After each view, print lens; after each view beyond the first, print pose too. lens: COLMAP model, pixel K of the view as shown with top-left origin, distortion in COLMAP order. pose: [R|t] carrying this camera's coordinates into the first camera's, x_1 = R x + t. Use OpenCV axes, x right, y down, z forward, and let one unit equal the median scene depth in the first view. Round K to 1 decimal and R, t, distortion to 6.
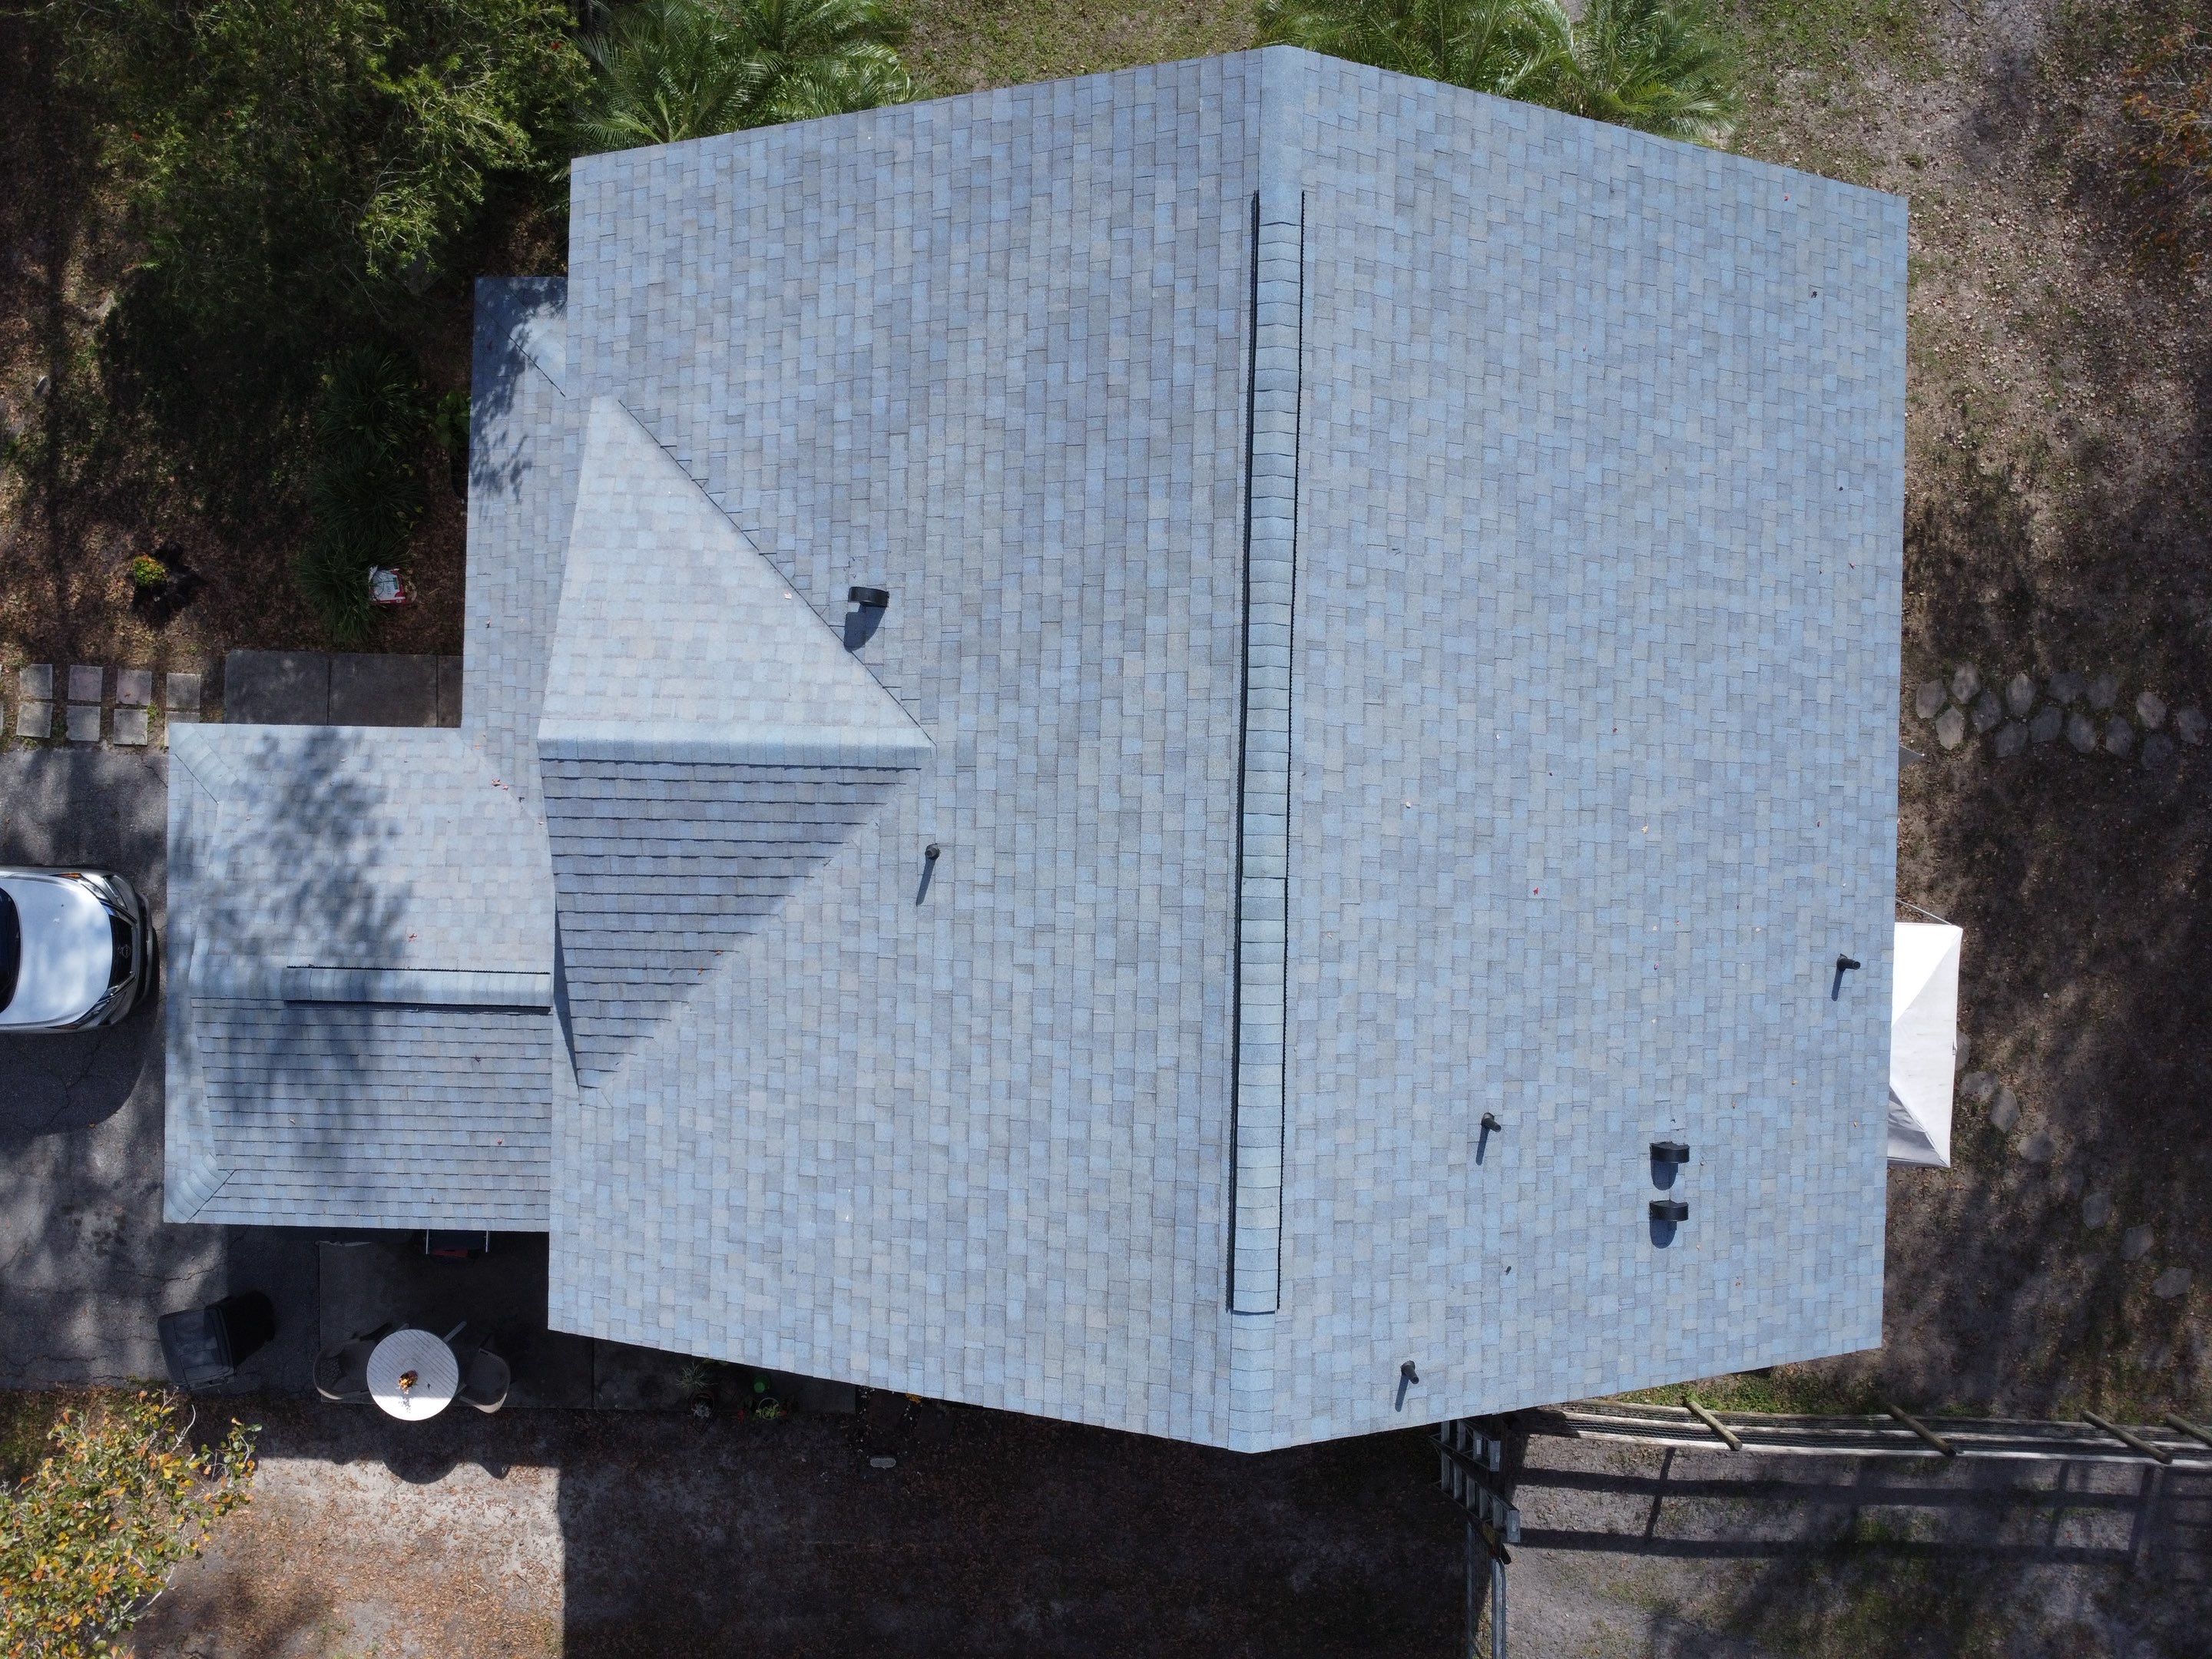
lens RADIAL K [[1601.9, 0, 1090.3], [0, 1601.9, 815.8], [0, 0, 1]] dist [-0.034963, 0.003028]
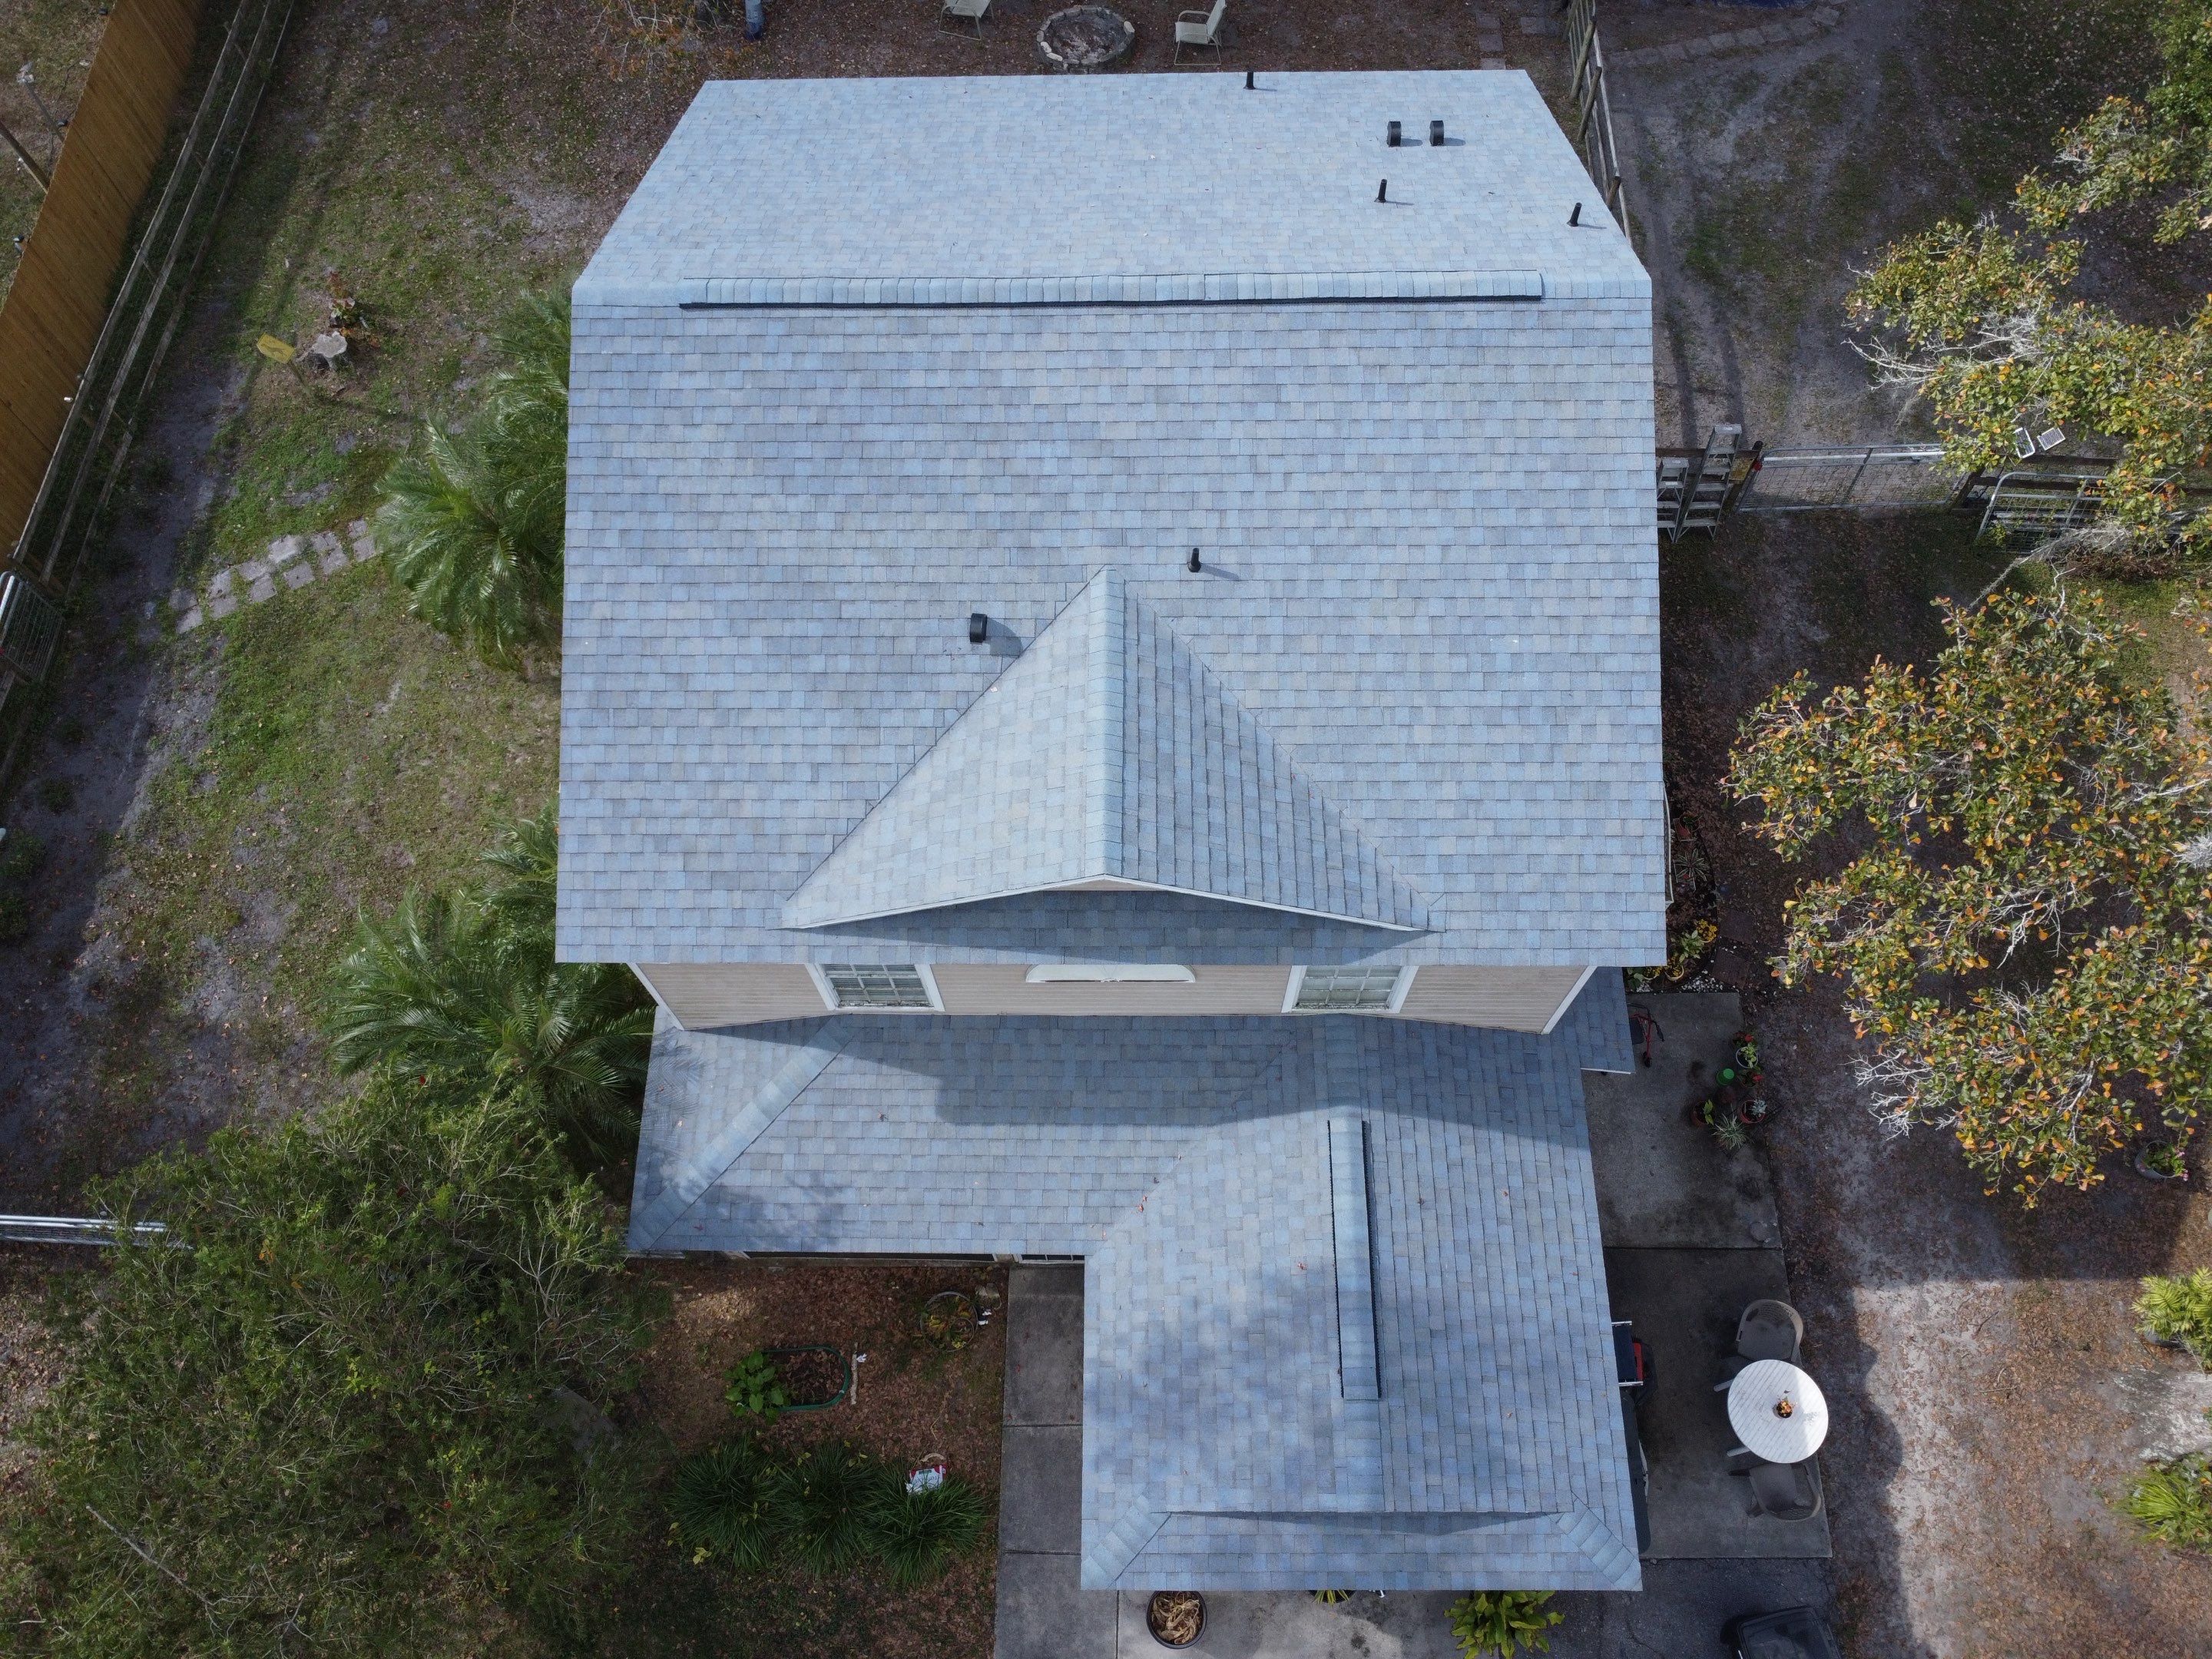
lens RADIAL K [[1601.9, 0, 1090.0], [0, 1601.9, 828.6], [0, 0, 1]] dist [-0.034963, 0.003028]
pose [[-0.009572, -0.907594, 0.419740, -0.592984], [0.999450, -0.022005, -0.024789, -0.022896], [0.031735, 0.419272, 0.907306, 0.002303]]
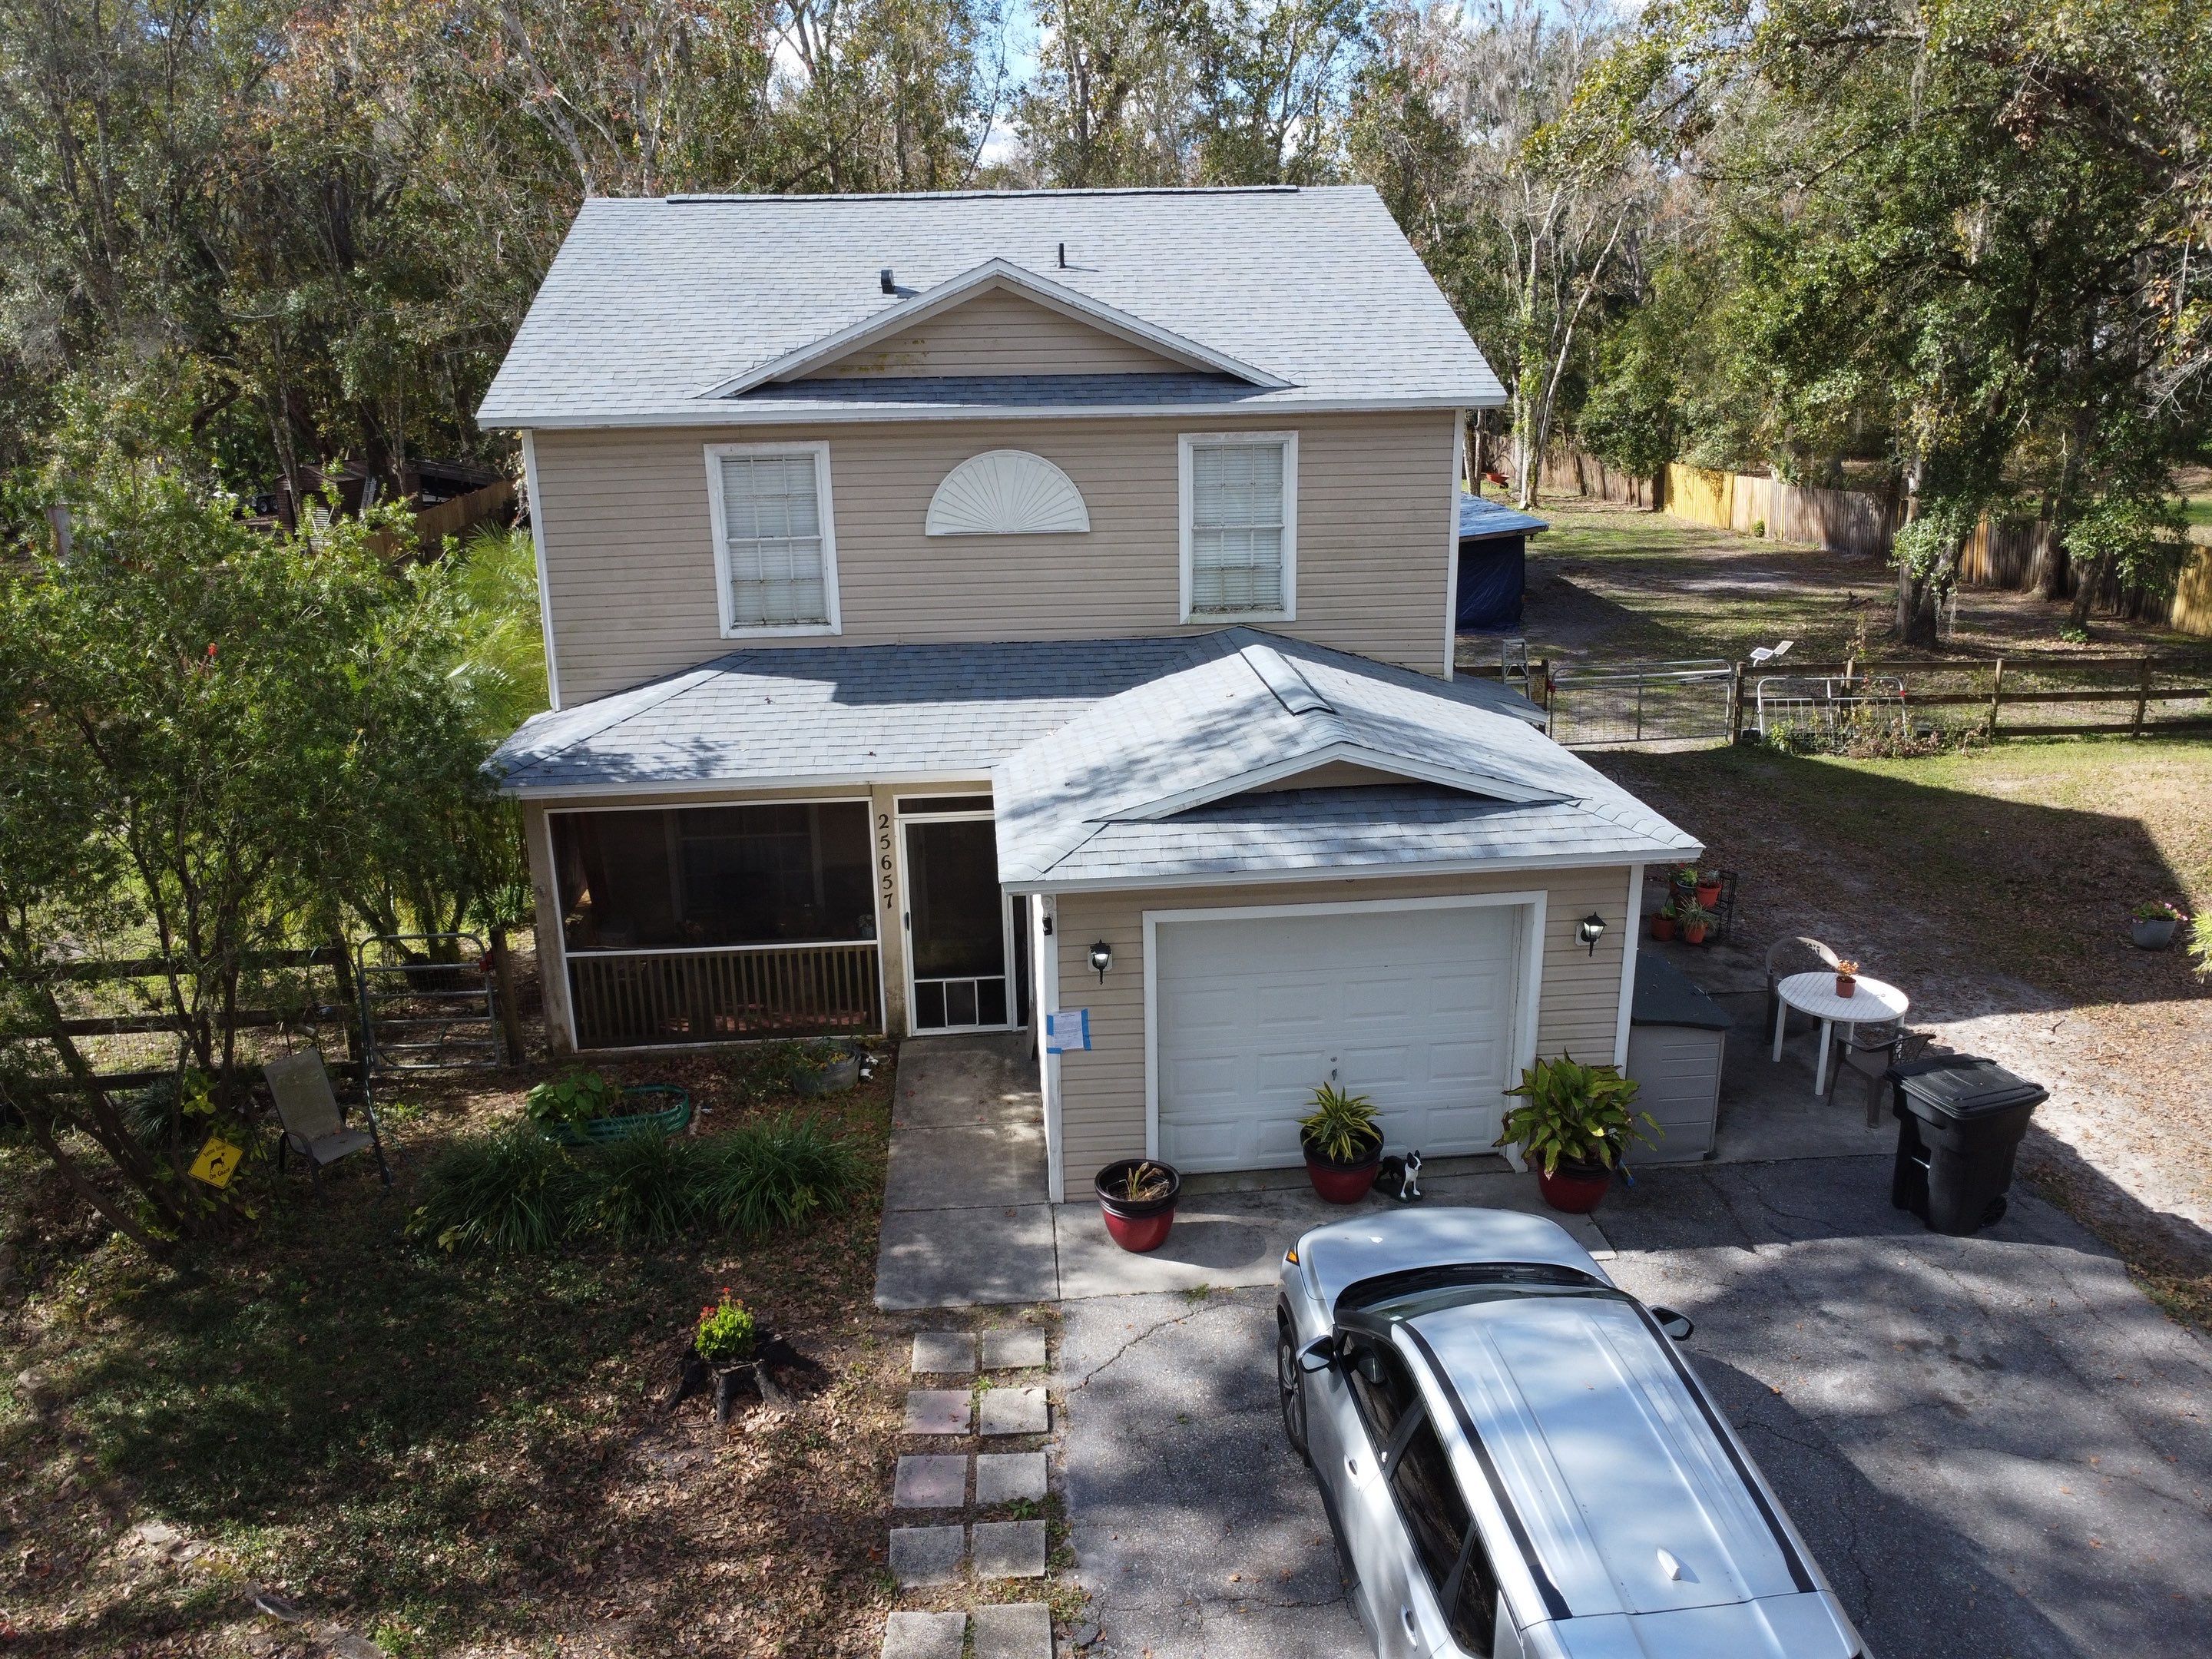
lens RADIAL K [[1601.9, 0, 1095.9], [0, 1601.9, 833.6], [0, 0, 1]] dist [-0.034963, 0.003028]
pose [[-0.100981, -0.295365, 0.950033, -1.283506], [0.994509, -0.056320, 0.088198, -0.081724], [0.027455, 0.953723, 0.299431, 0.813769]]
